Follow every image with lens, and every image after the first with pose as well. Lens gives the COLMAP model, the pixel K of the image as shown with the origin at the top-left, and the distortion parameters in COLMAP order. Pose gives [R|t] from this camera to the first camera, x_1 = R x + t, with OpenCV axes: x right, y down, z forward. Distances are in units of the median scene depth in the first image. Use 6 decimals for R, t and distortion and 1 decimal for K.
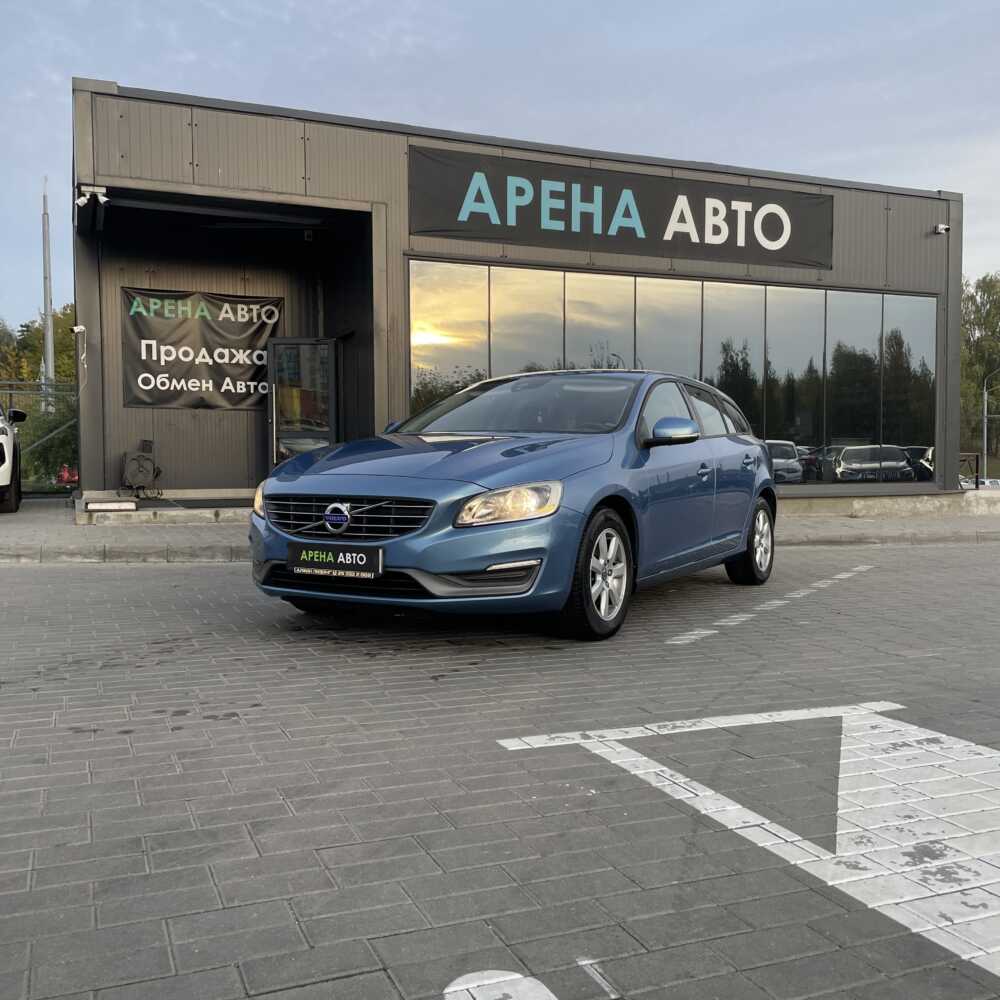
lens RADIAL K [[1012.6, 0, 489.5], [0, 1012.6, 500.6], [0, 0, 1]] dist [0.115190, -0.160818]
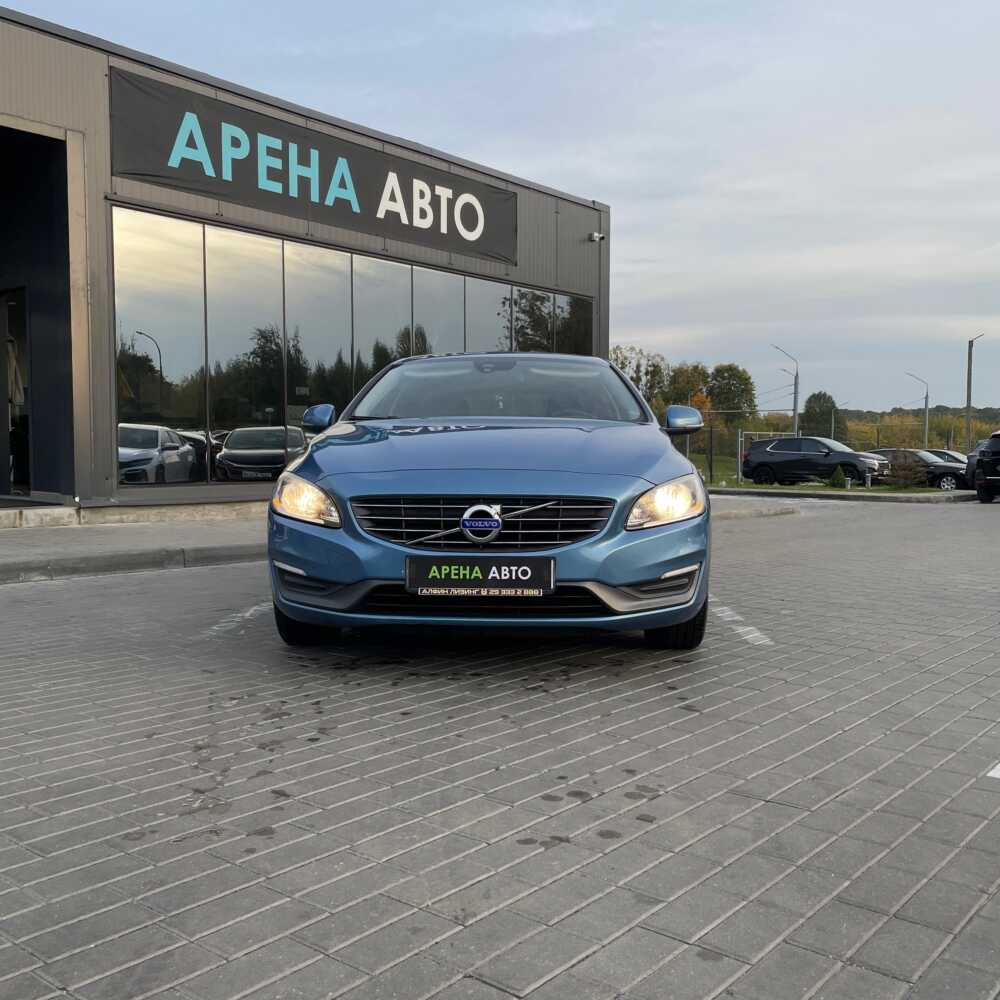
lens RADIAL K [[1034.4, 0, 498.6], [0, 1034.4, 487.9], [0, 0, 1]] dist [0.137487, -0.189923]
pose [[0.883724, -0.015795, 0.467741, -0.193339], [0.017341, 0.999849, 0.000999, -0.004286], [-0.467687, 0.007228, 0.883865, 0.100071]]
